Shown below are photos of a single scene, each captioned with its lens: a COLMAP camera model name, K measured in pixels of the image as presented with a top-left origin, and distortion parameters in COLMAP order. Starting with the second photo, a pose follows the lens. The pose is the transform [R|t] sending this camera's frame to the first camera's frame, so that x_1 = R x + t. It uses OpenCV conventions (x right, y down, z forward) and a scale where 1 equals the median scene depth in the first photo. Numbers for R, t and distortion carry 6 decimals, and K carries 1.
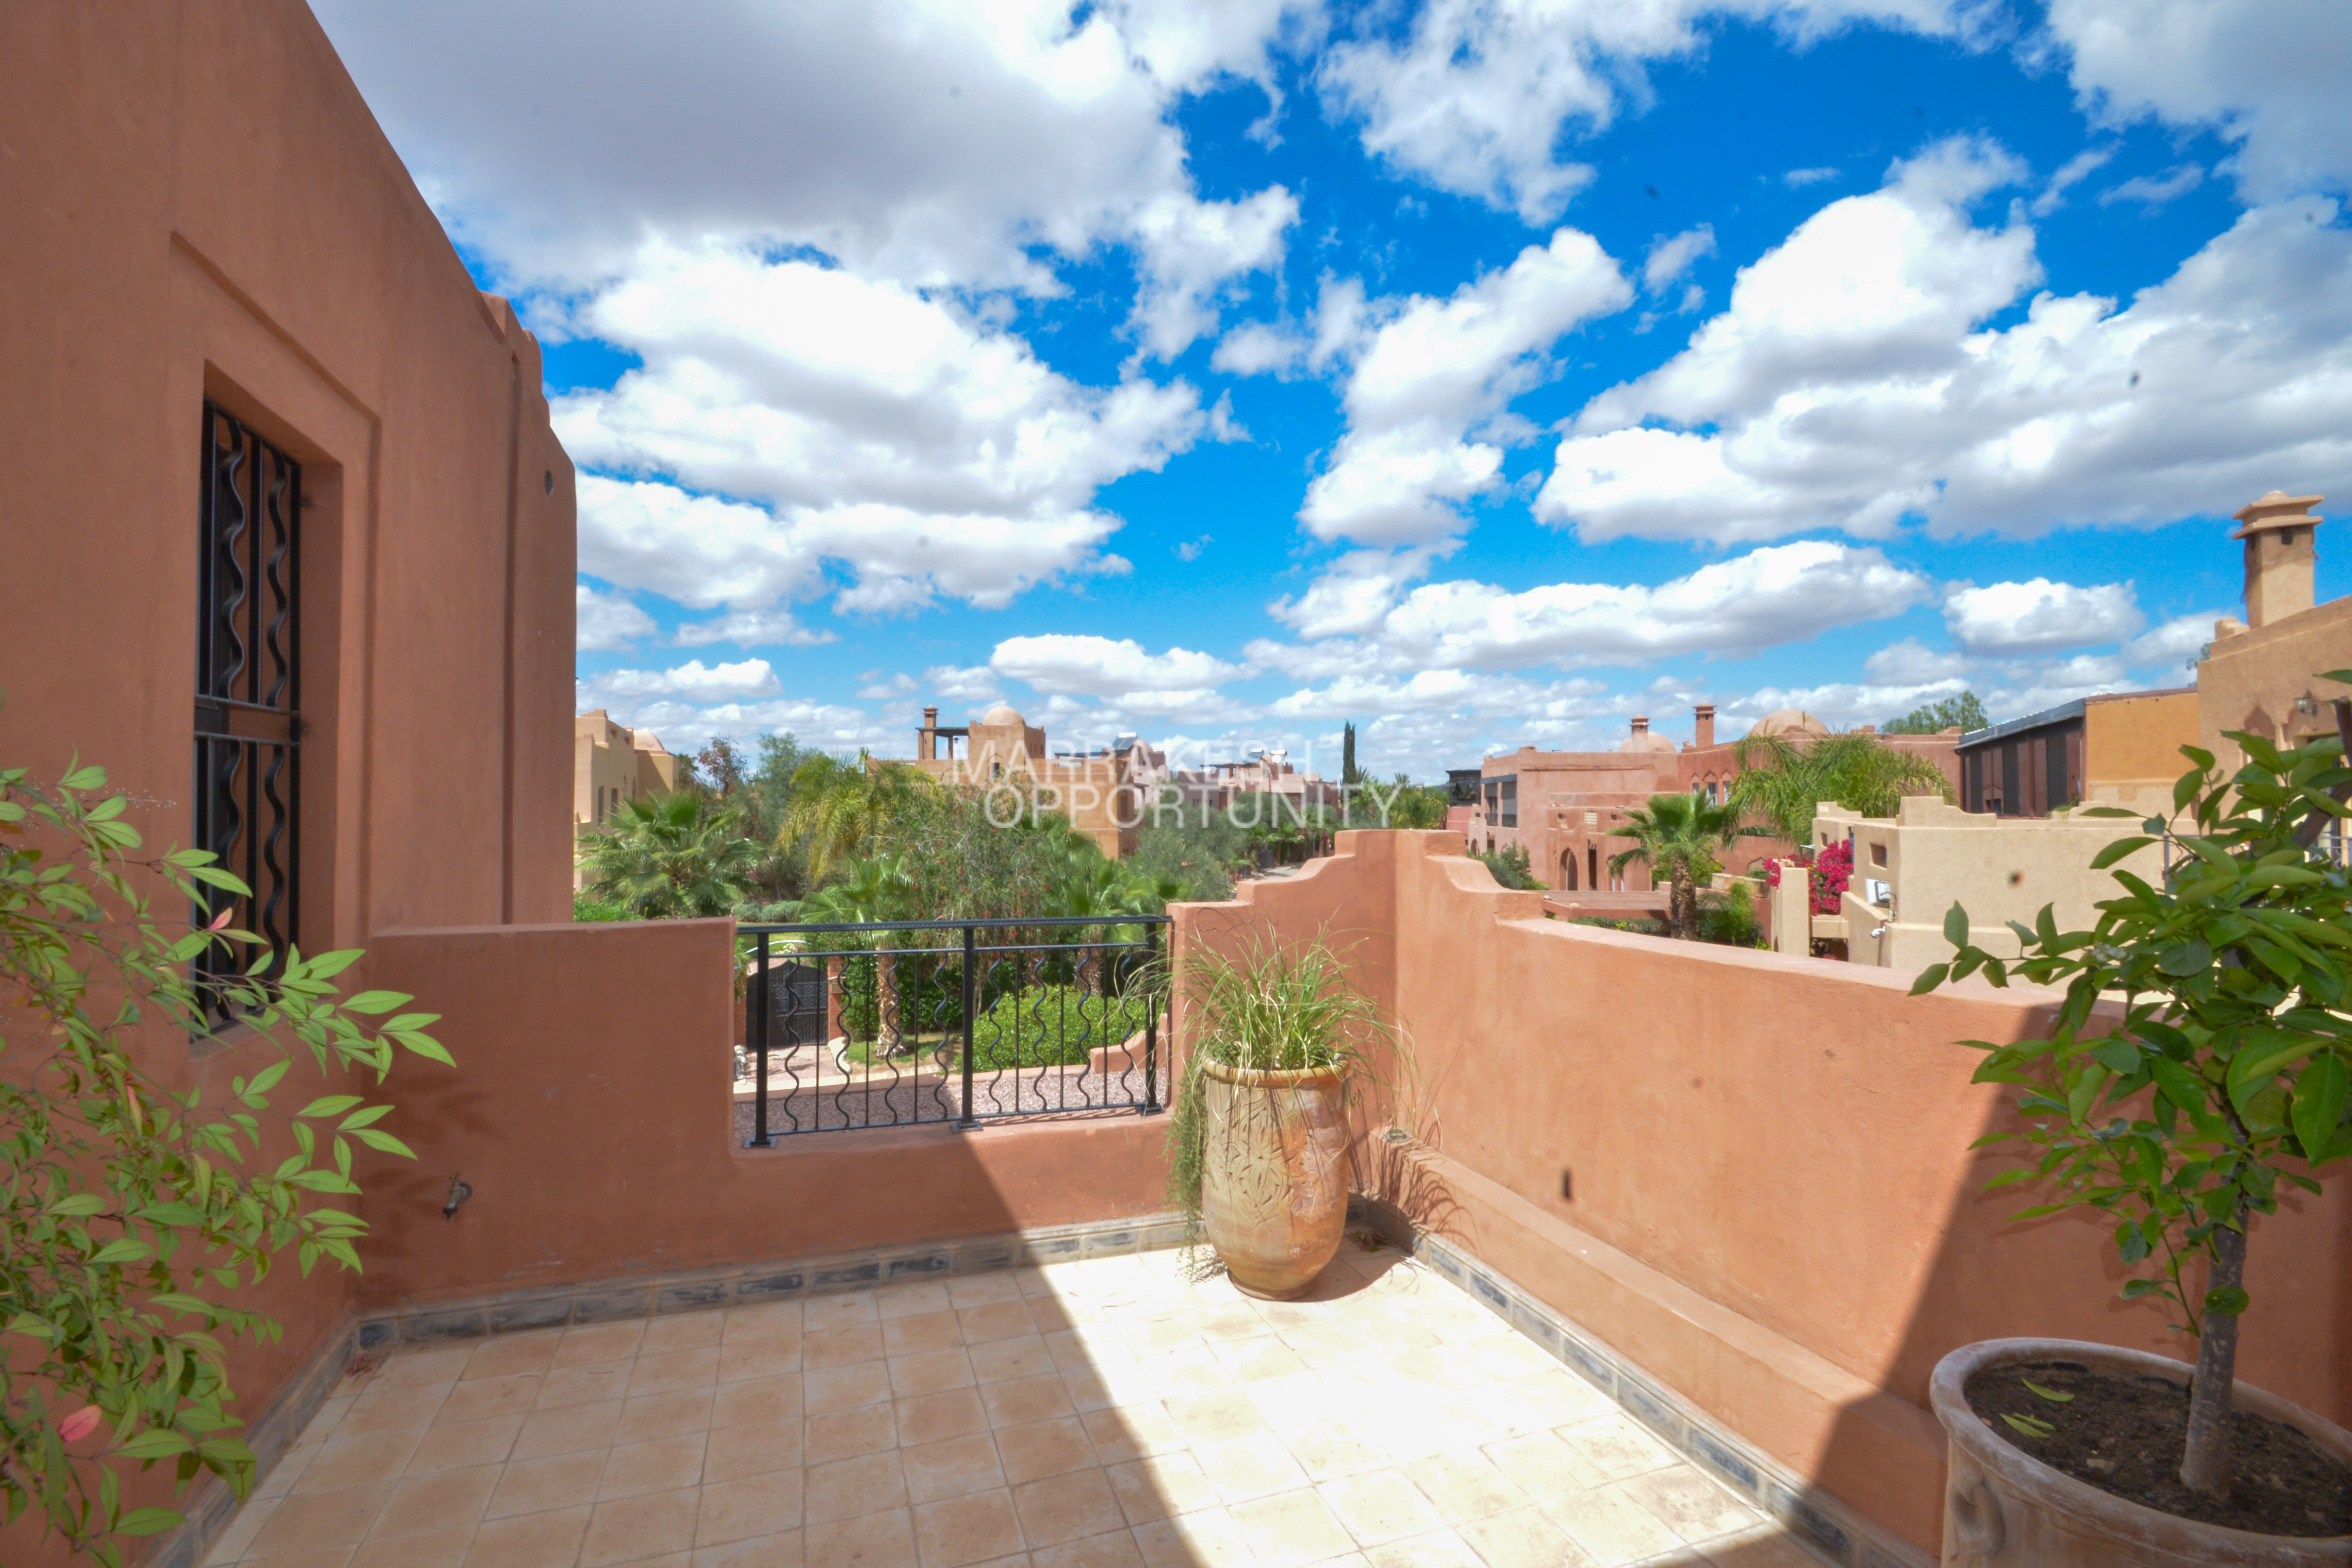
lens RADIAL K [[1043.3, 0, 1175.6], [0, 1043.3, 790.7], [0, 0, 1]] dist [0.020285, -0.001974]
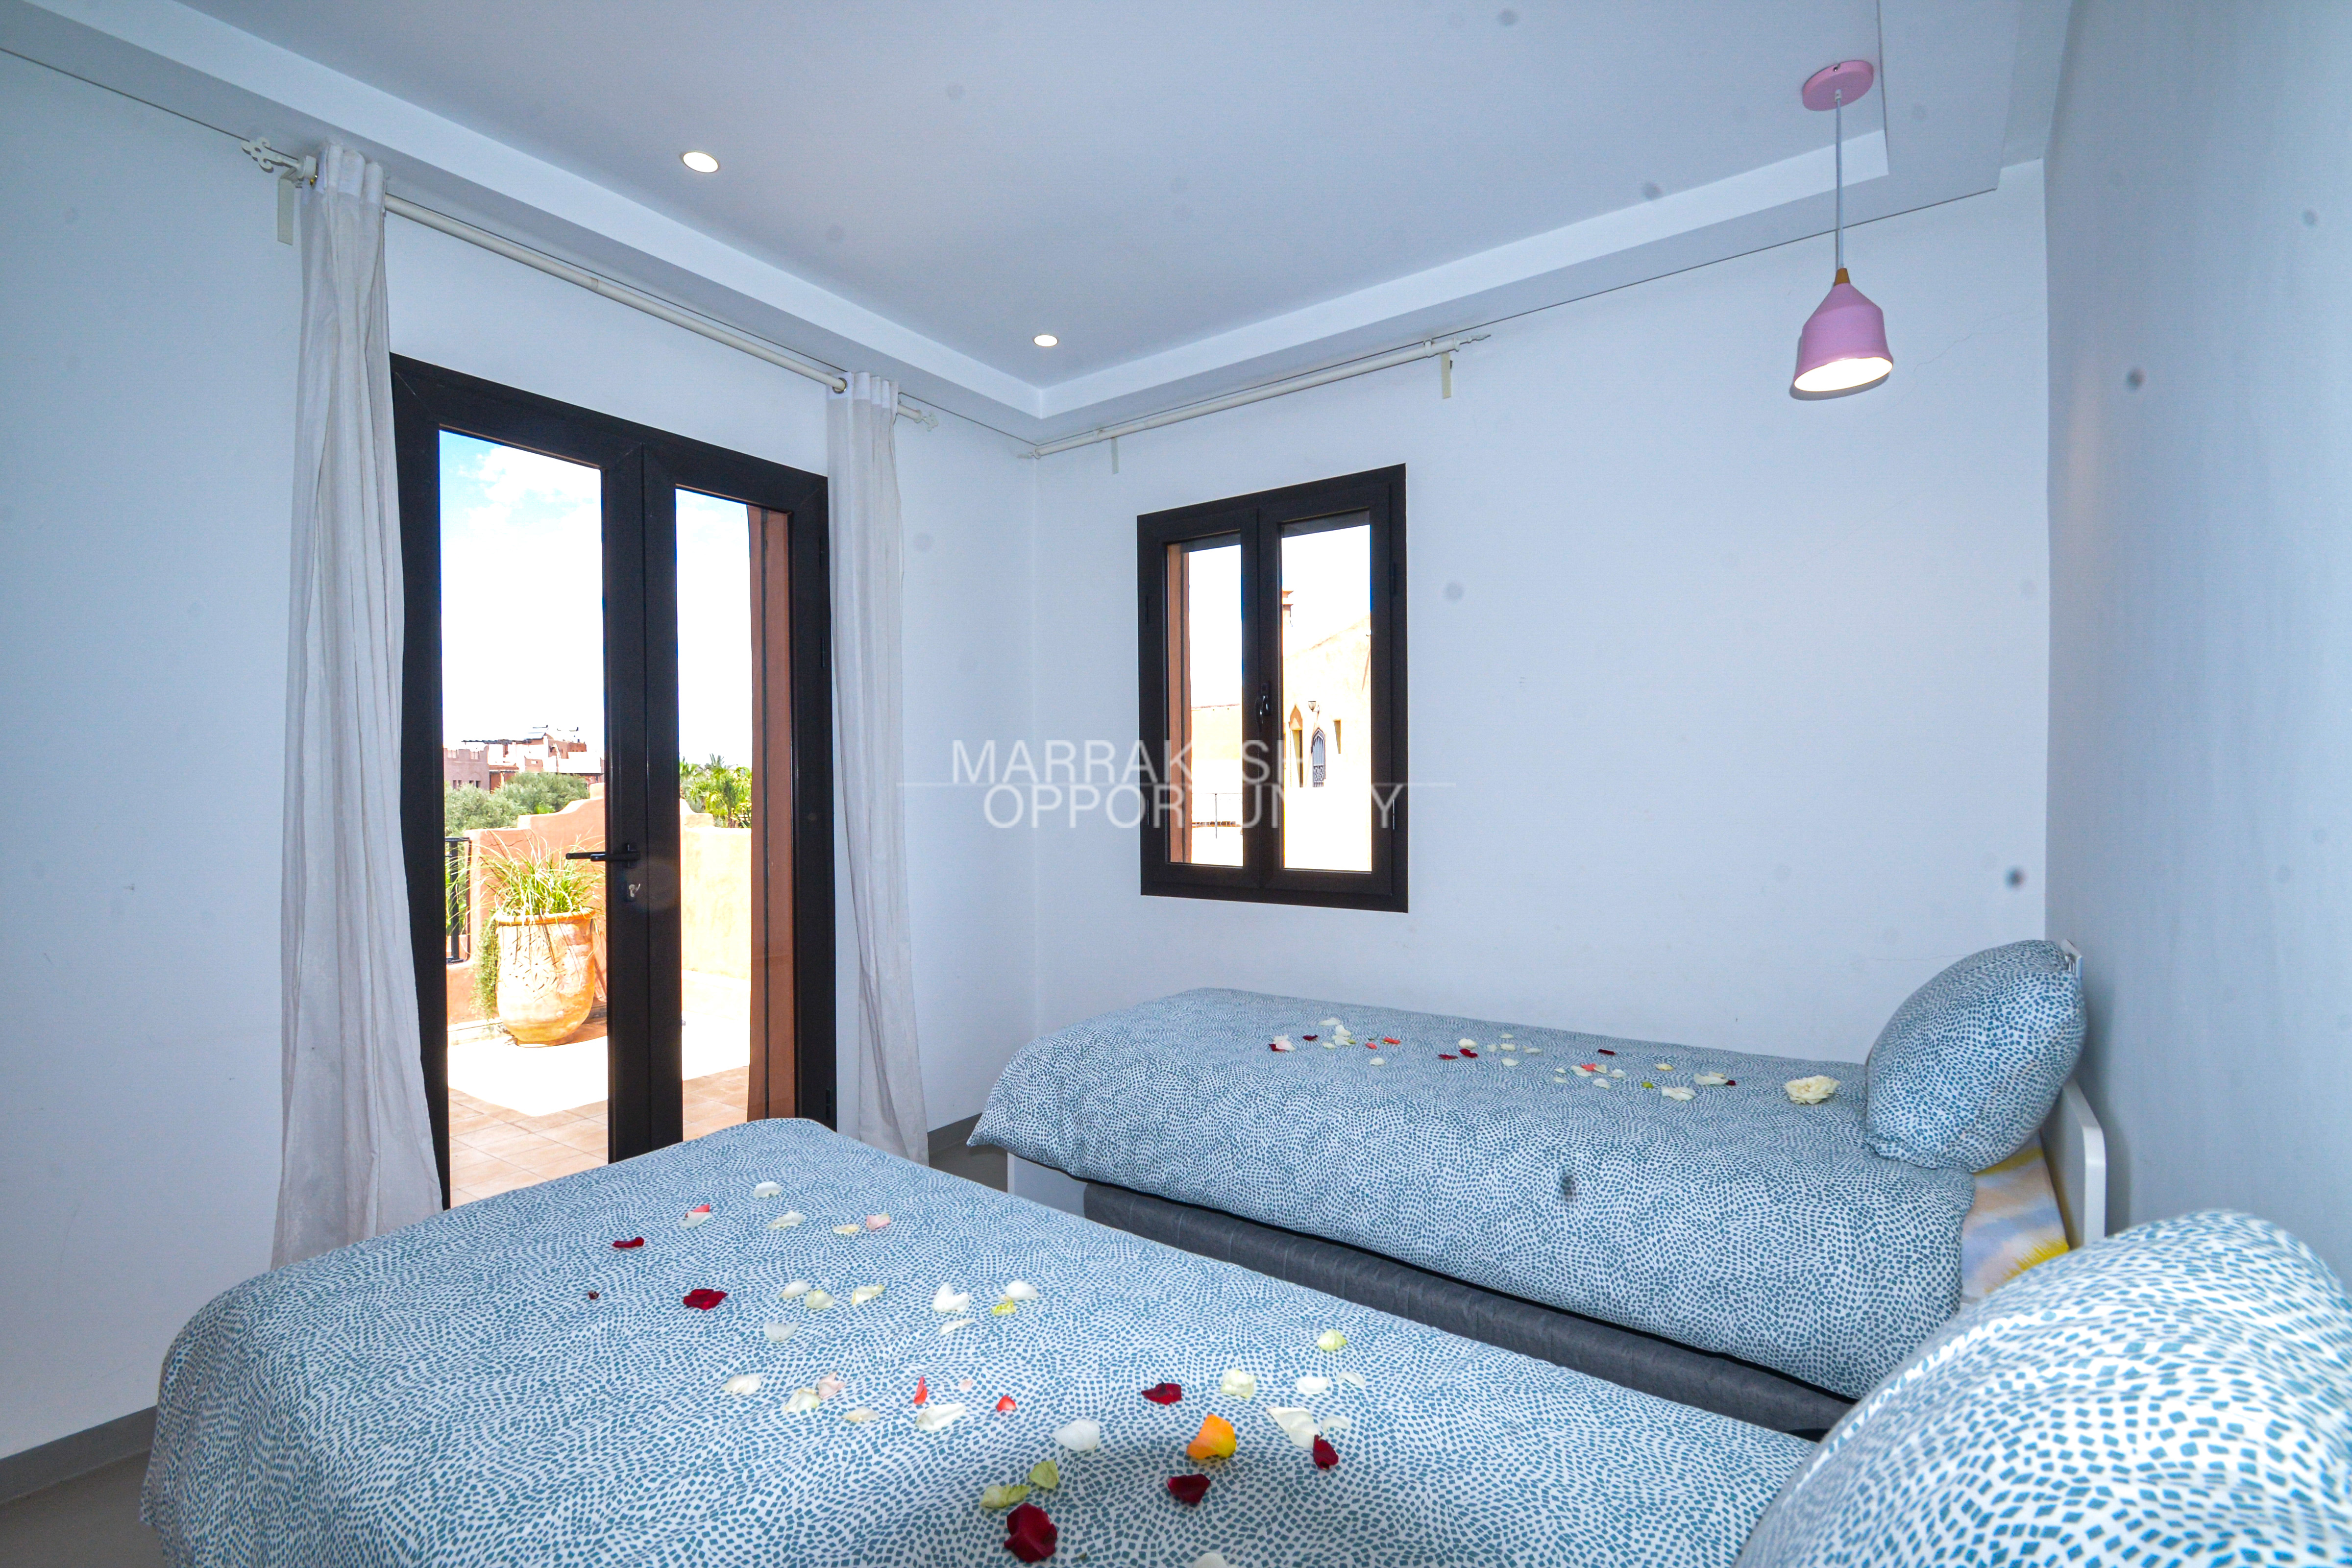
lens RADIAL K [[1043.3, 0, 1178.3], [0, 1043.3, 788.7], [0, 0, 1]] dist [0.020285, -0.001974]
pose [[0.812173, -0.015020, 0.583224, -0.071695], [0.004593, 0.999802, 0.019351, 0.021088], [-0.583399, -0.013037, 0.812081, -1.080248]]
